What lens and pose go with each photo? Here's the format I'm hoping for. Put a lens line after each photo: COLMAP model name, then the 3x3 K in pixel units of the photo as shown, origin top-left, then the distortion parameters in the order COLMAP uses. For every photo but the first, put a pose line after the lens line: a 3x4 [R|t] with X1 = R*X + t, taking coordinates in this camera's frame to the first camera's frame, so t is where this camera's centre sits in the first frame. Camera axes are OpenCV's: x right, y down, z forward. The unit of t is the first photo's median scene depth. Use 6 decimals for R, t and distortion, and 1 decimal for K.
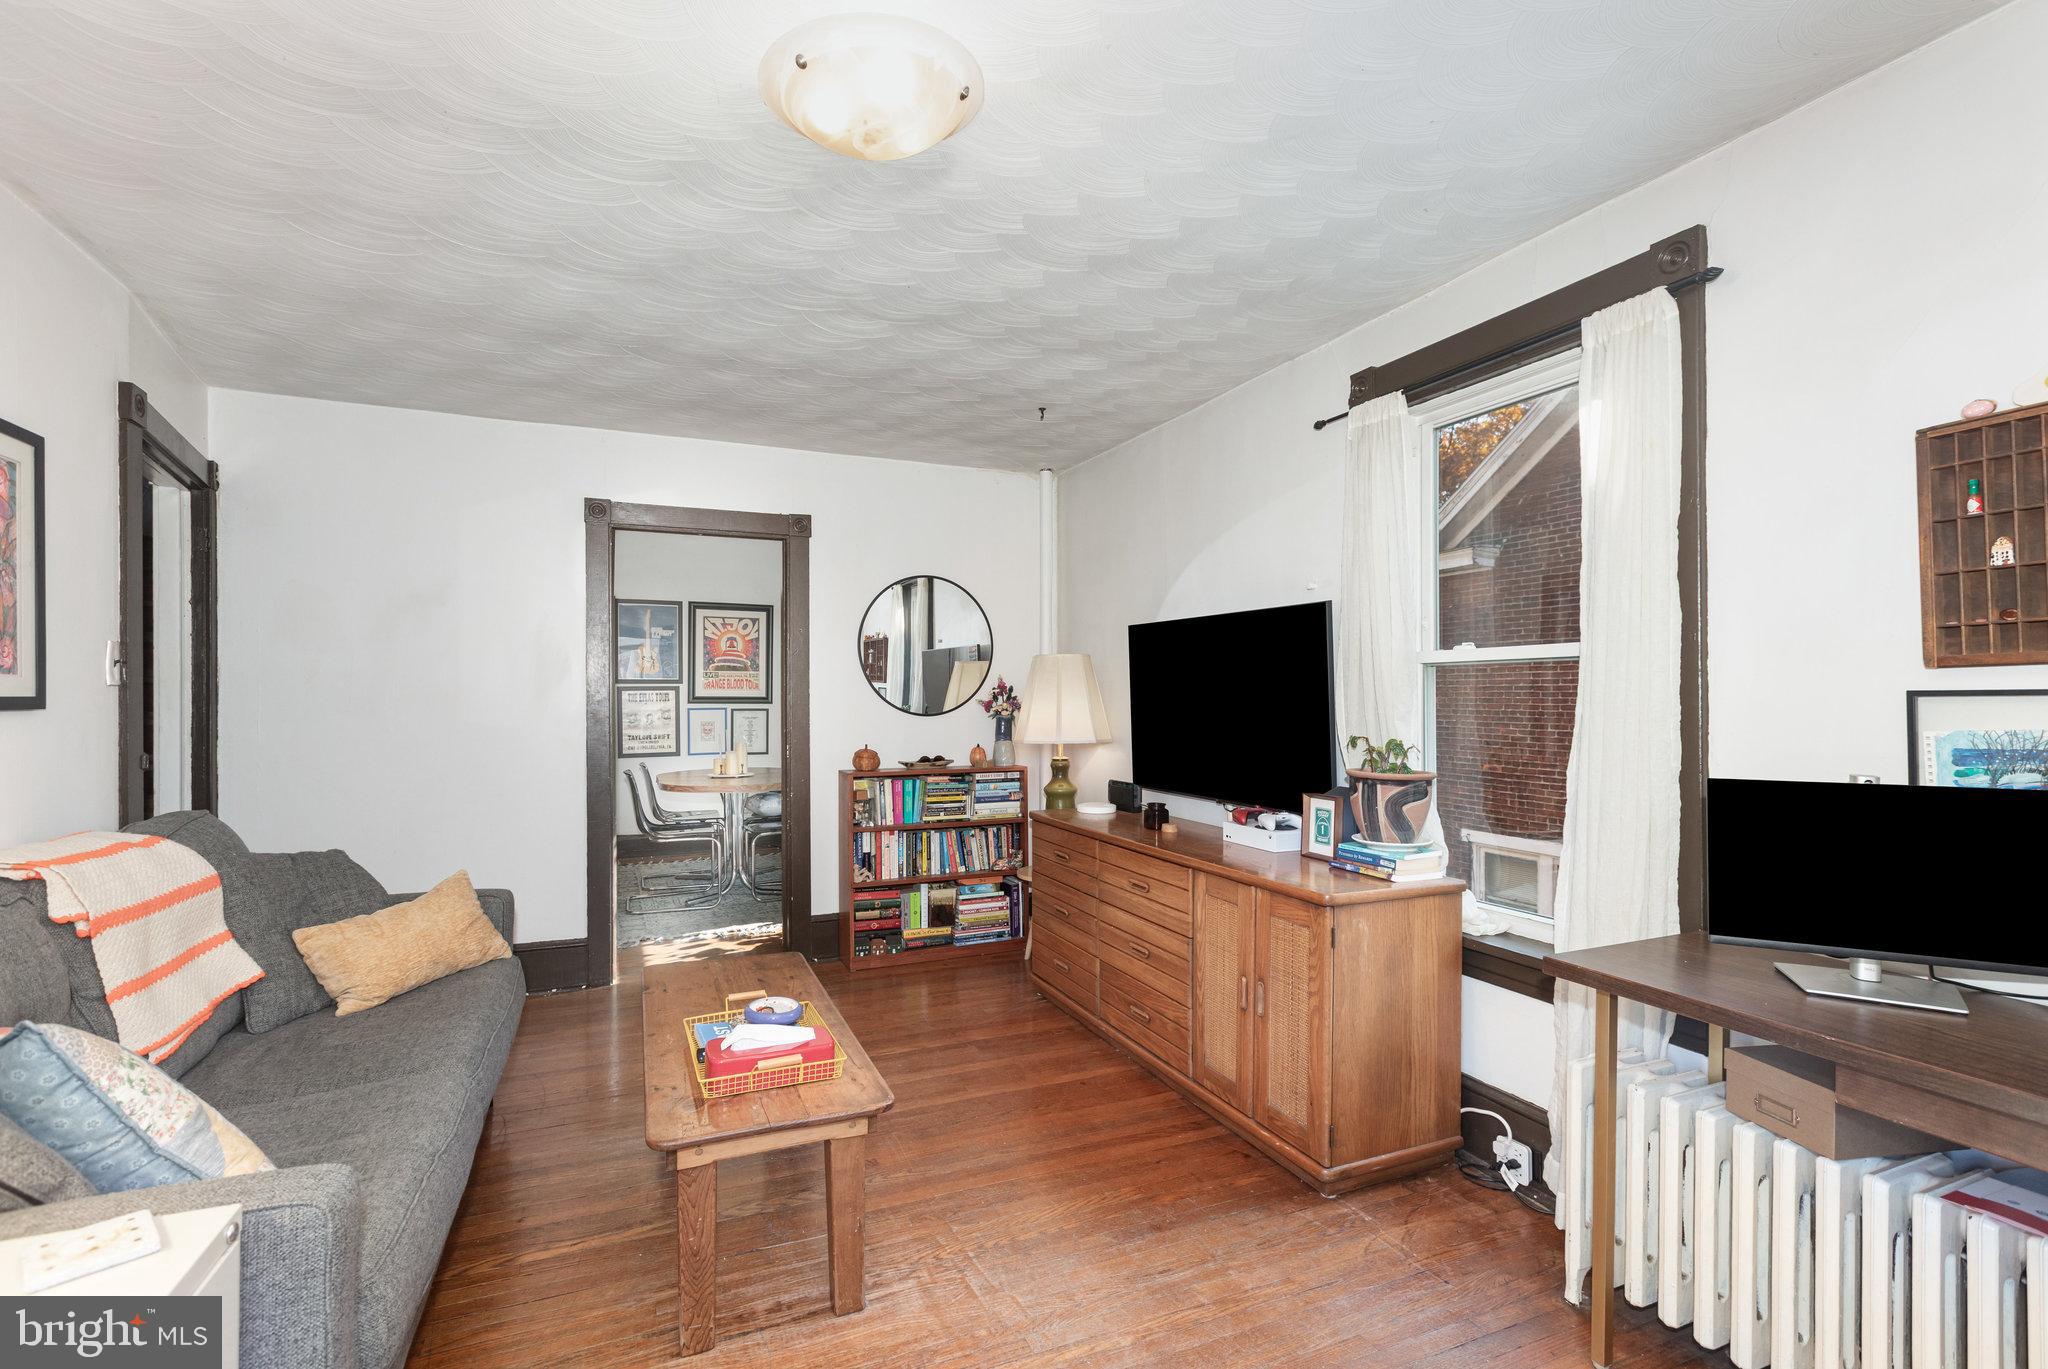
lens RADIAL K [[931.0, 0, 1017.8], [0, 931.0, 687.8], [0, 0, 1]] dist [0.001835, -0.000058]
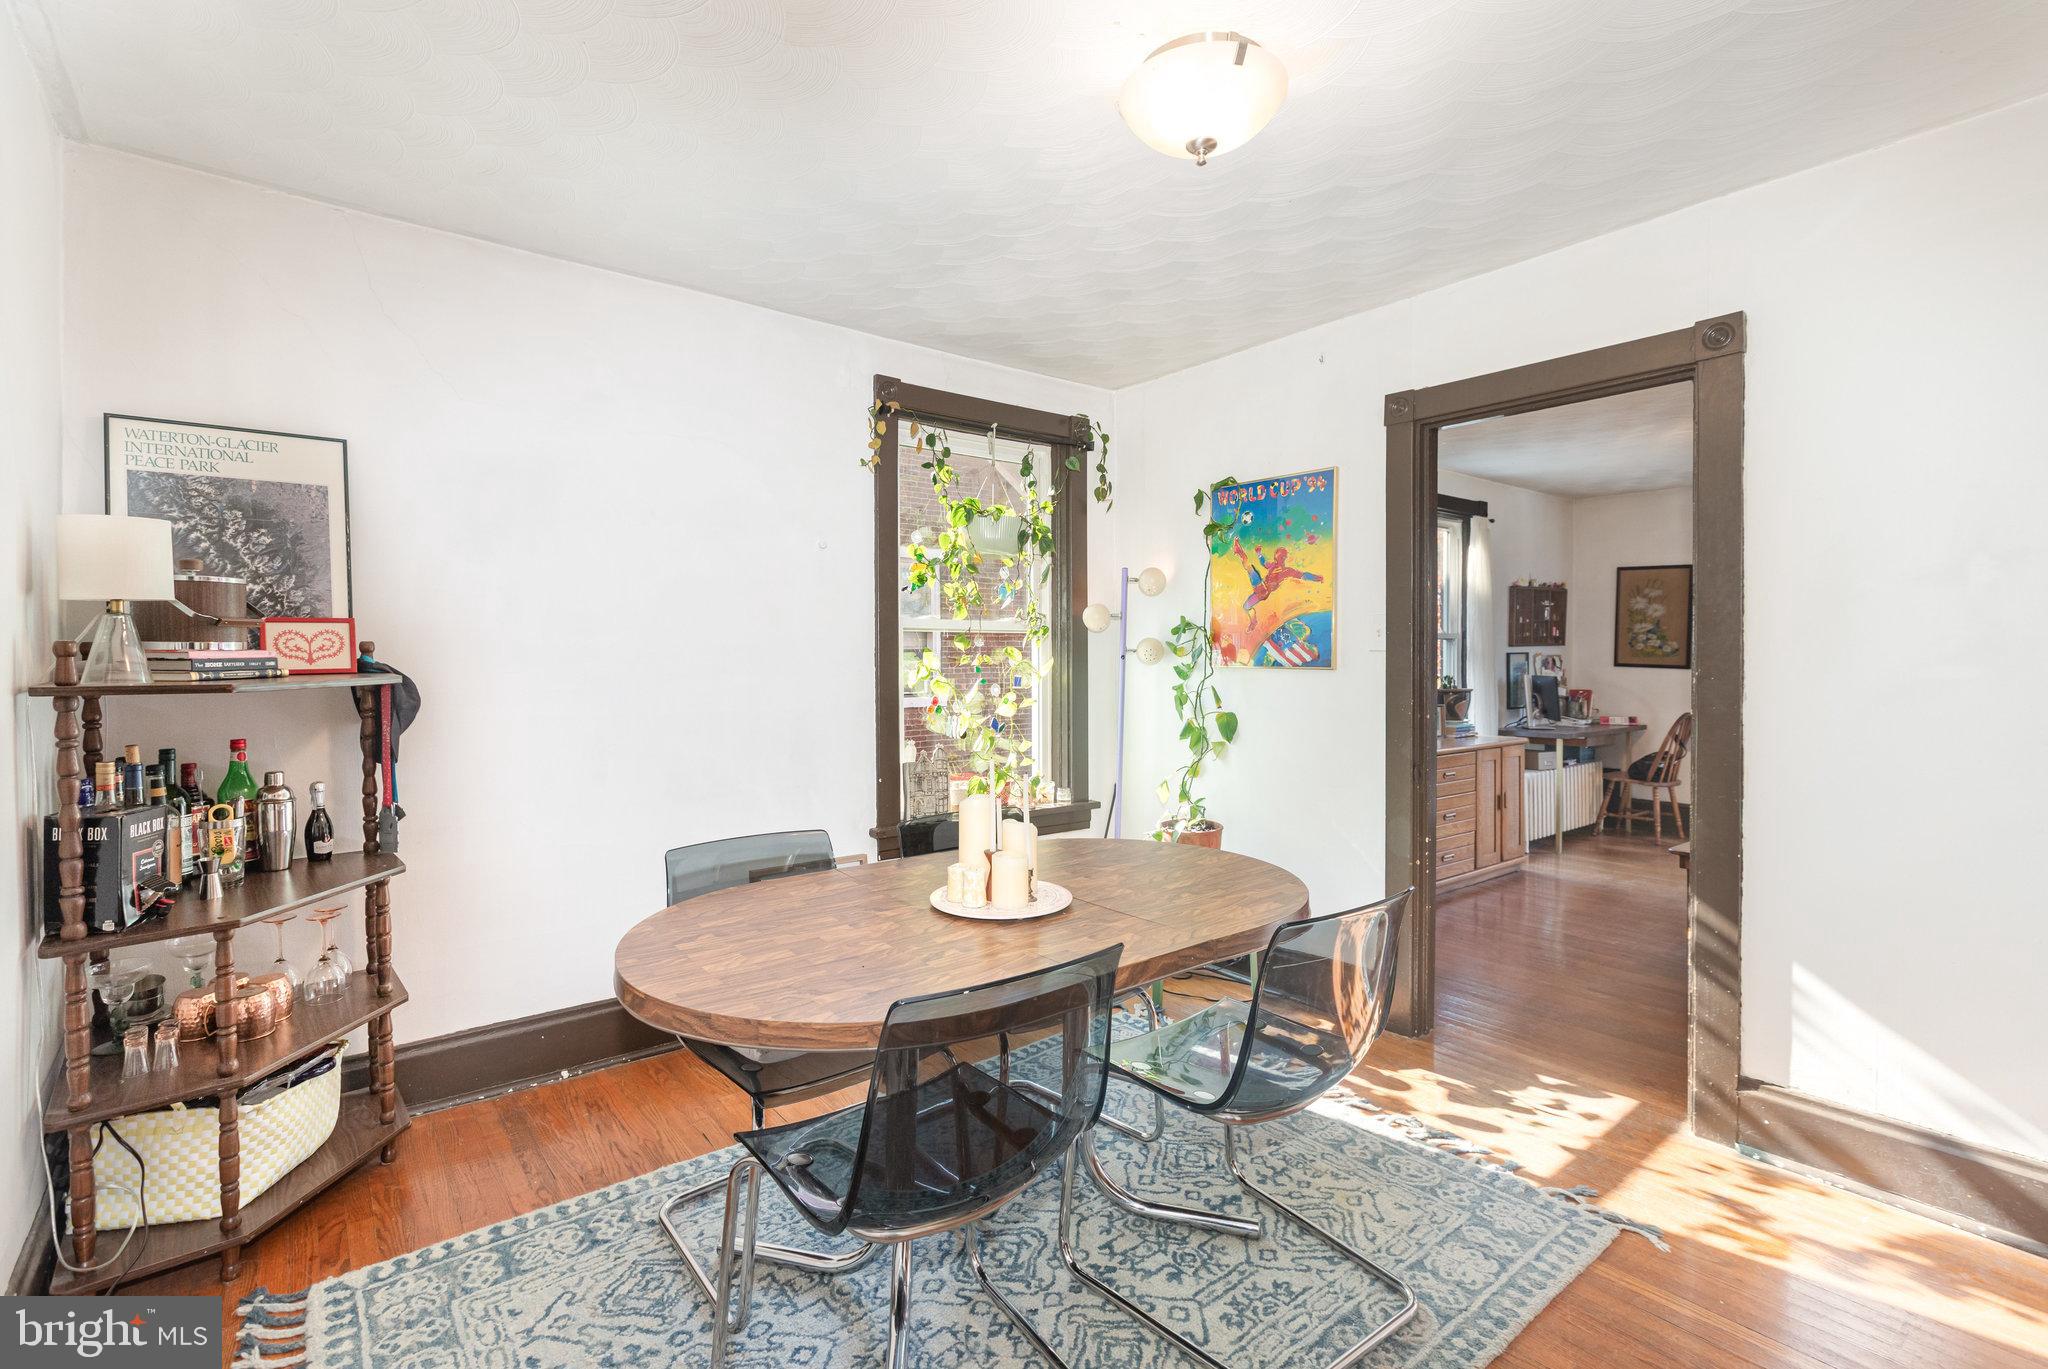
lens RADIAL K [[941.0, 0, 1013.8], [0, 941.0, 674.2], [0, 0, 1]] dist [-0.000088, -0.000095]
pose [[-0.251648, -0.012789, 0.967734, -1.176262], [-0.002428, 0.999918, 0.012583, 0.025038], [-0.967816, 0.000817, -0.251659, 2.049183]]
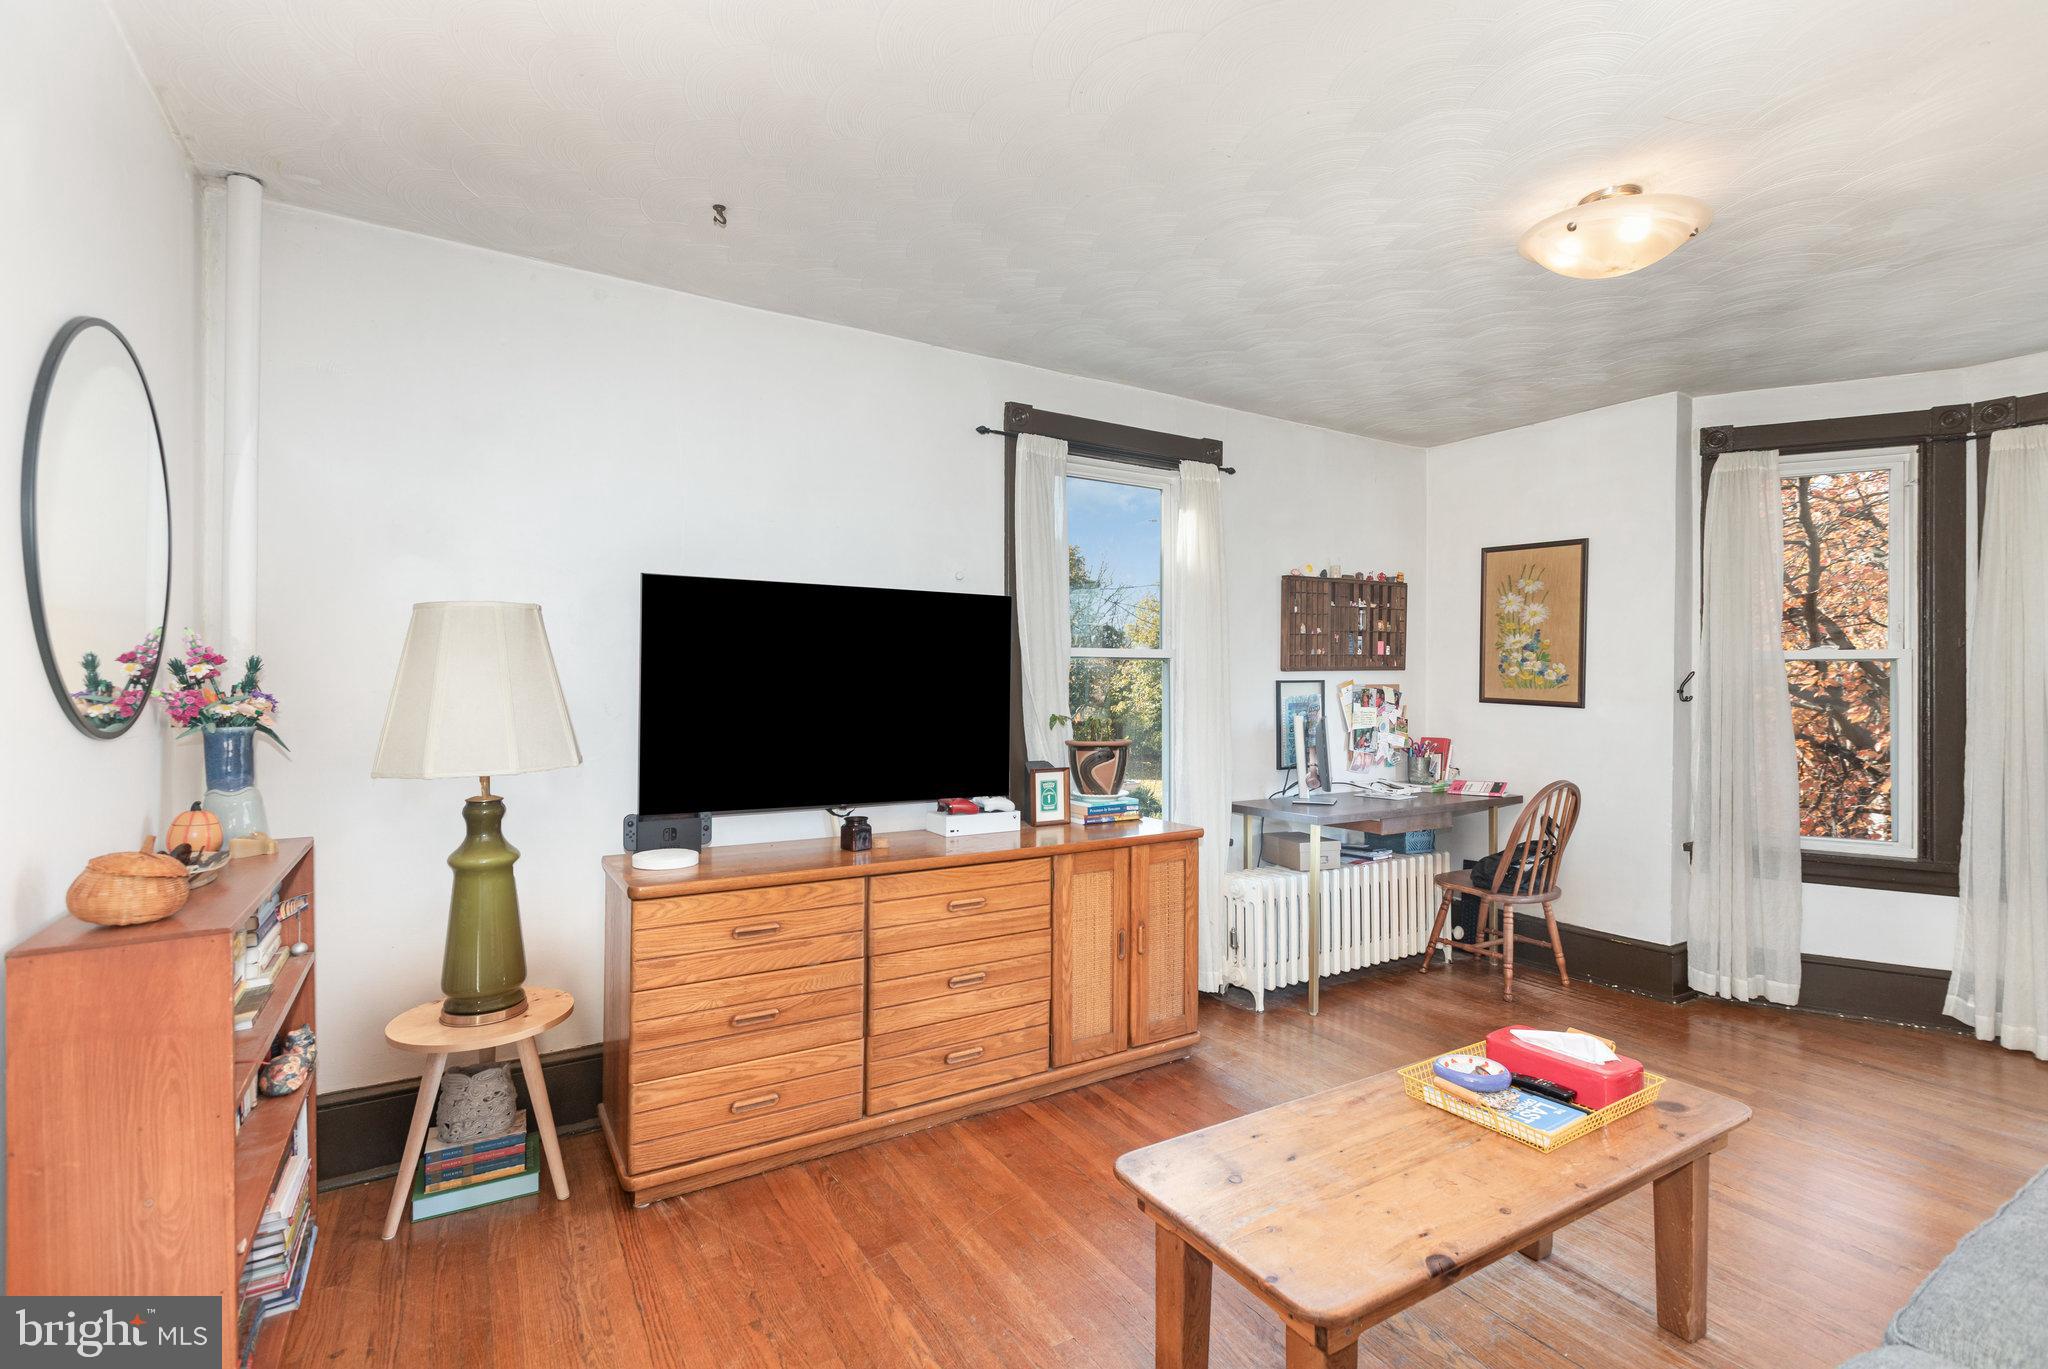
lens RADIAL K [[931.0, 0, 1017.8], [0, 931.0, 687.8], [0, 0, 1]] dist [0.001835, -0.000058]
pose [[-0.144187, 0.002749, 0.989547, -0.700003], [-0.005918, 0.999976, -0.003640, 0.018221], [-0.989533, -0.006381, -0.144167, 1.055871]]
